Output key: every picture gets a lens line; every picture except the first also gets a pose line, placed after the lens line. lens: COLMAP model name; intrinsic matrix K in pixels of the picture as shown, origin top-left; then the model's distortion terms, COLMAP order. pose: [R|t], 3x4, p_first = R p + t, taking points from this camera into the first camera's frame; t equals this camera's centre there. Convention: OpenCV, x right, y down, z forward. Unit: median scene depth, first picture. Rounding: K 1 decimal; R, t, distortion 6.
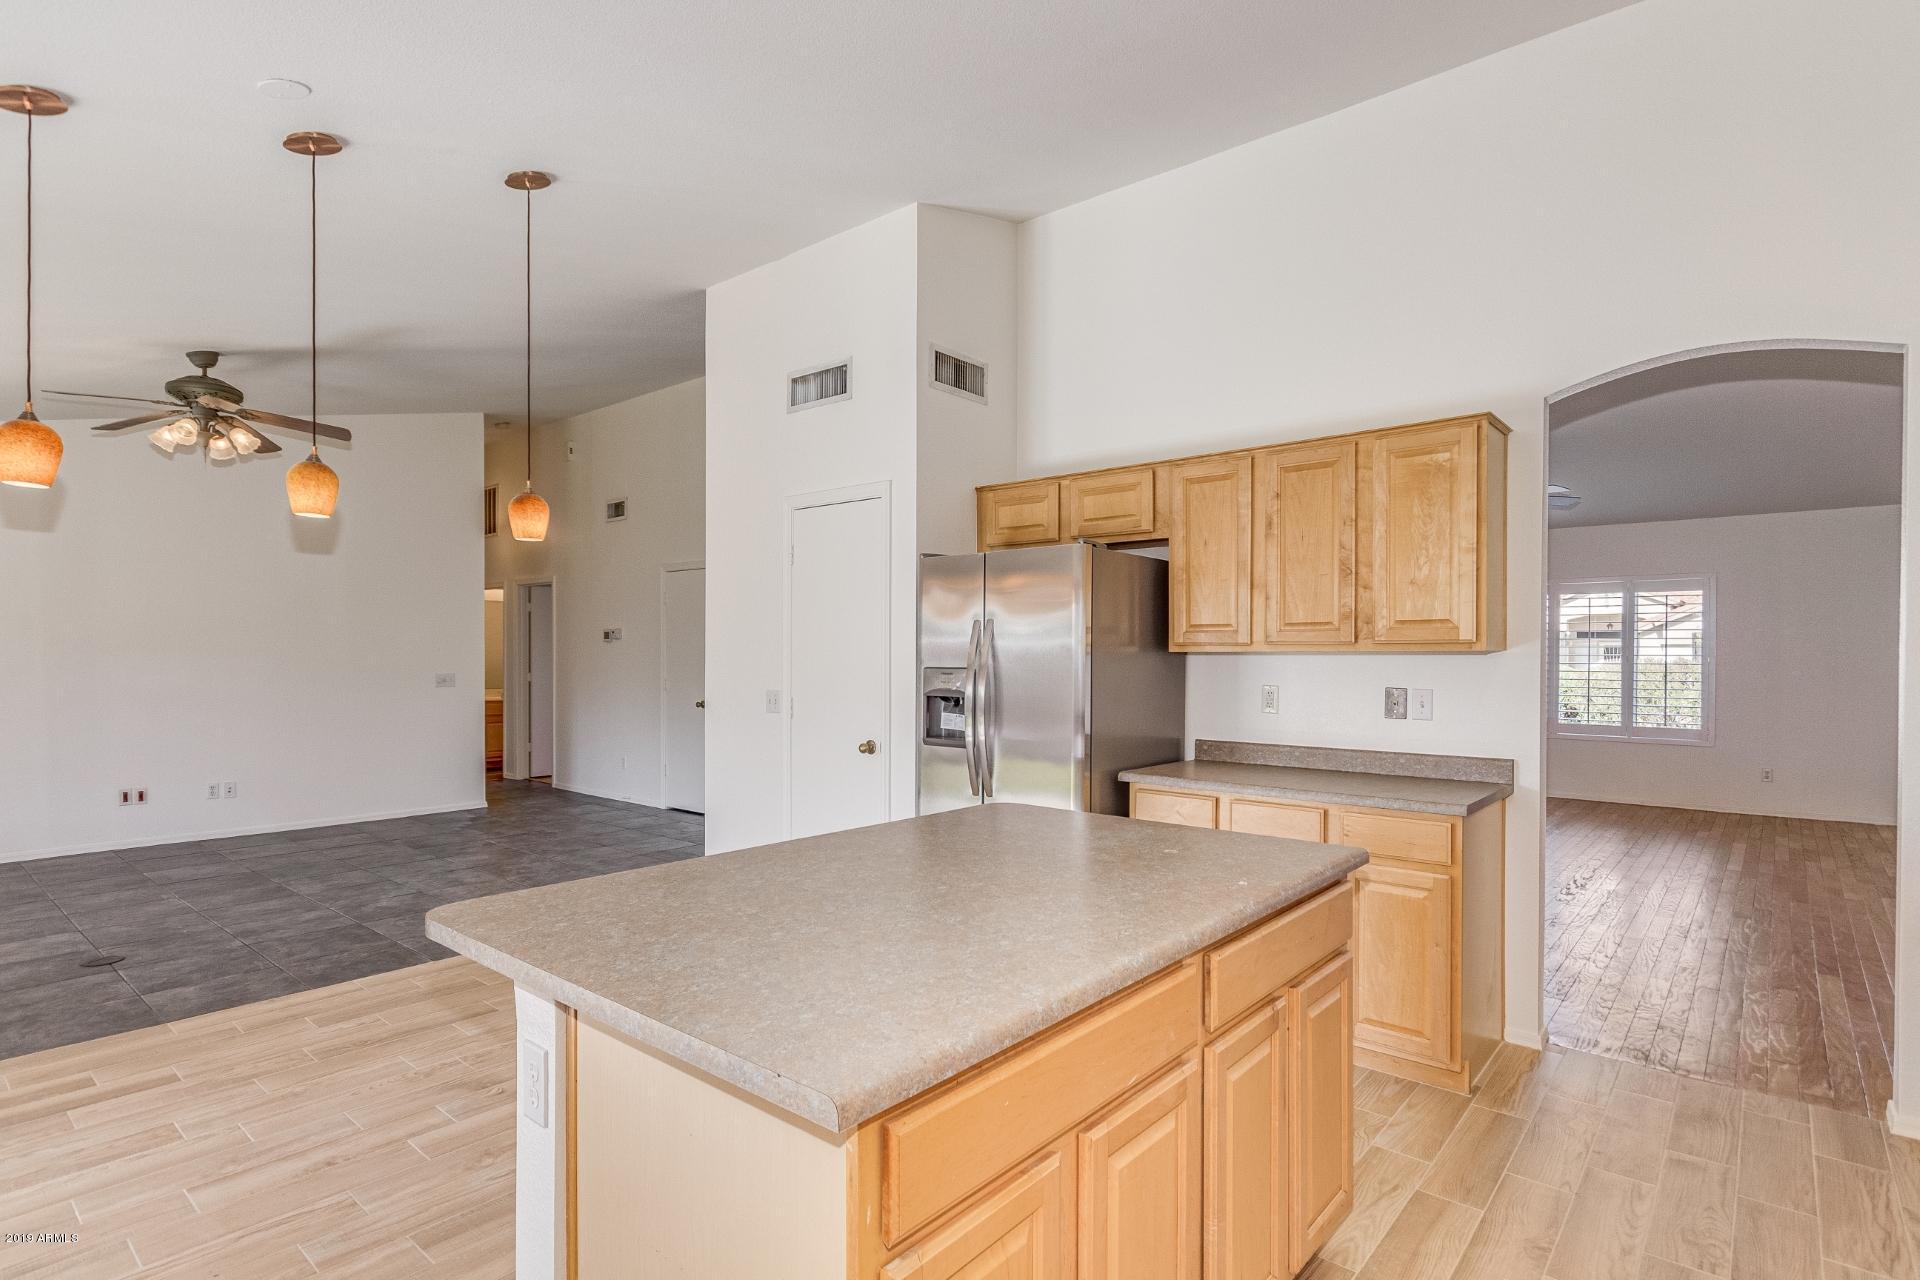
lens RADIAL K [[967.2, 0, 963.4], [0, 967.2, 657.5], [0, 0, 1]] dist [0.000145, -0.000252]
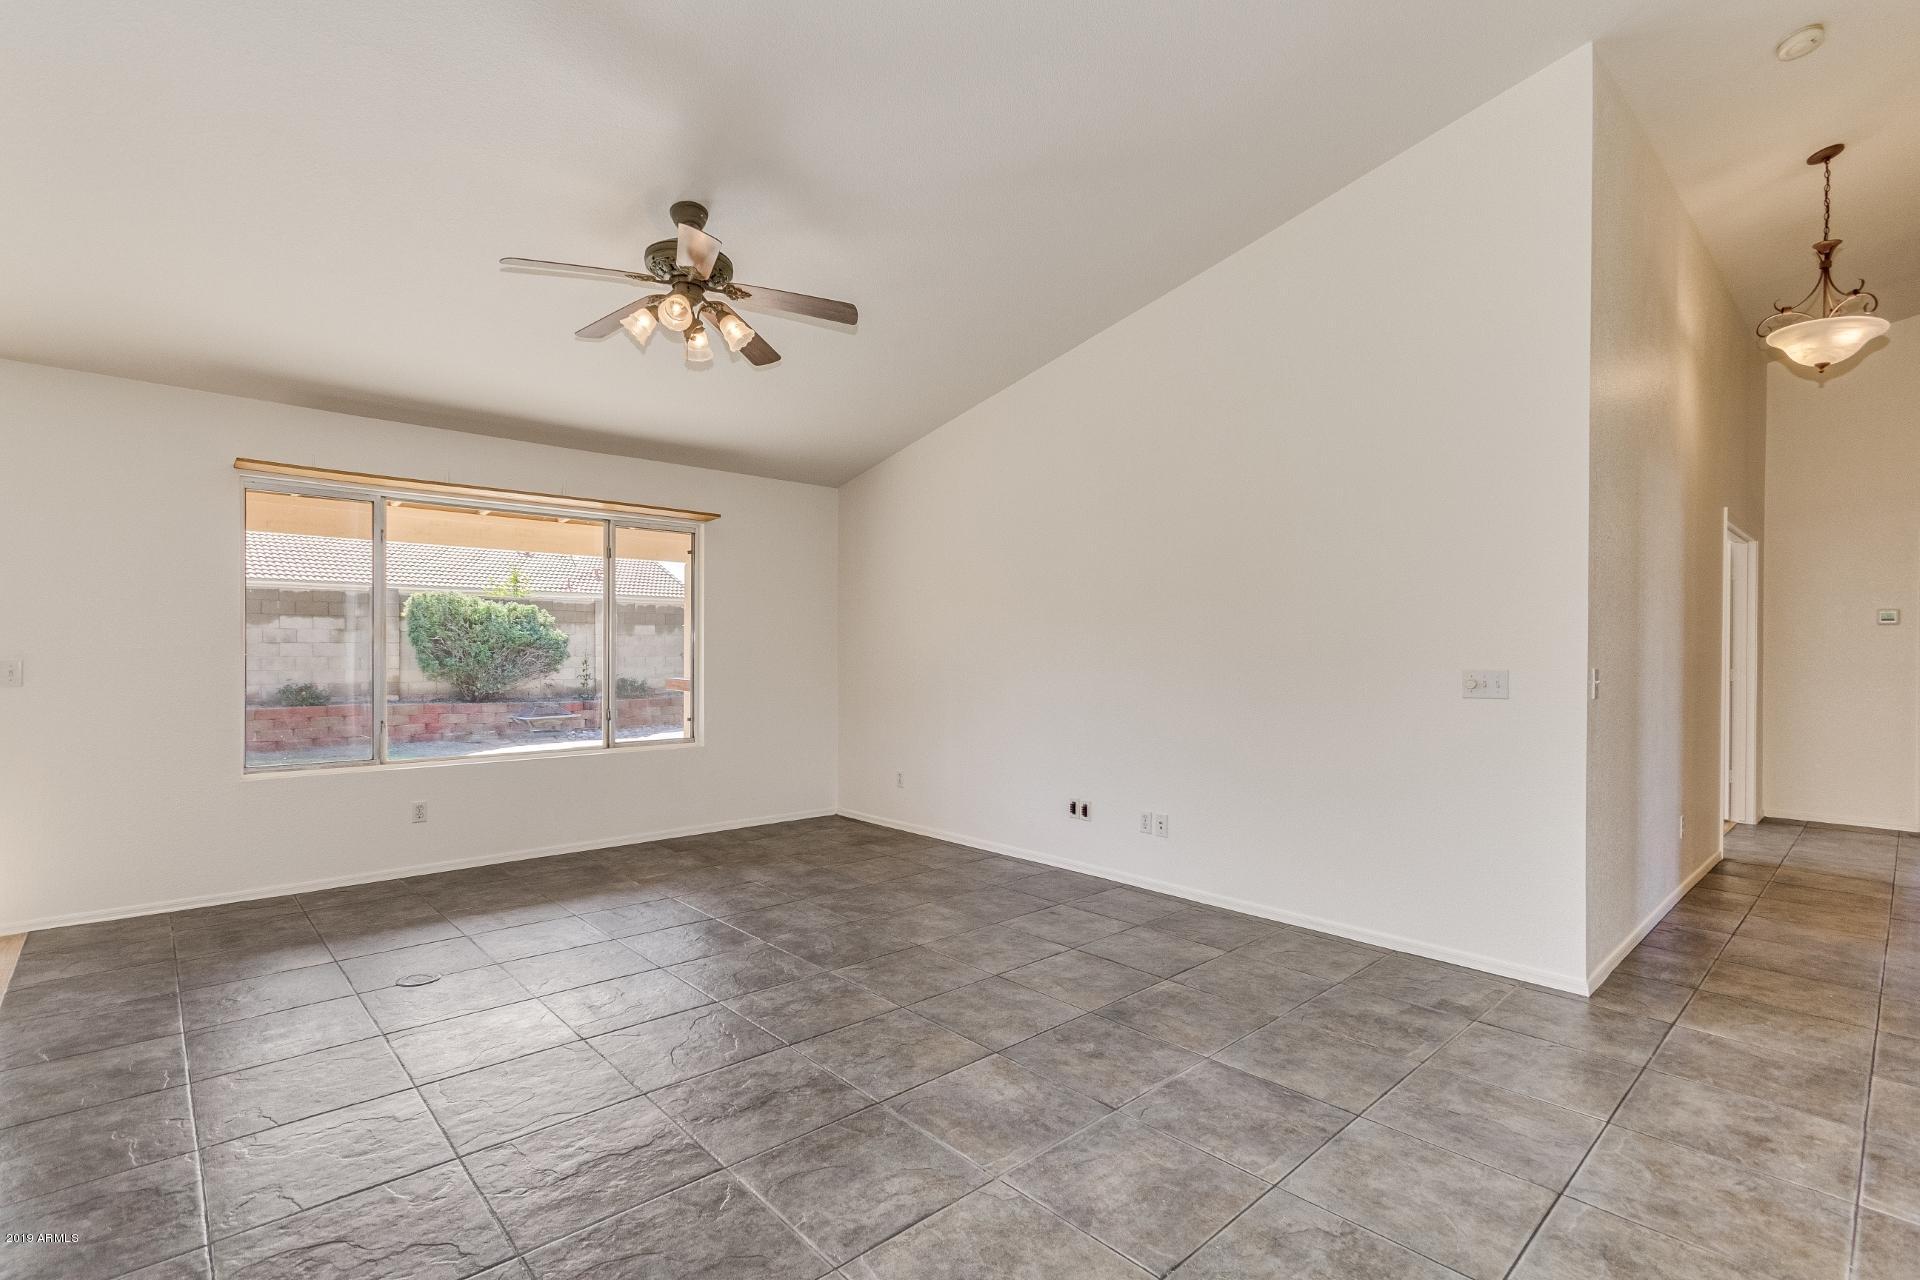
lens RADIAL K [[881.8, 0, 961.6], [0, 881.8, 660.9], [0, 0, 1]] dist [0.002862, 0.000648]
pose [[-0.120545, 0.006522, -0.992686, -0.181818], [-0.009372, 0.999926, 0.007708, 0.023501], [0.992664, 0.010233, -0.120475, 1.596812]]
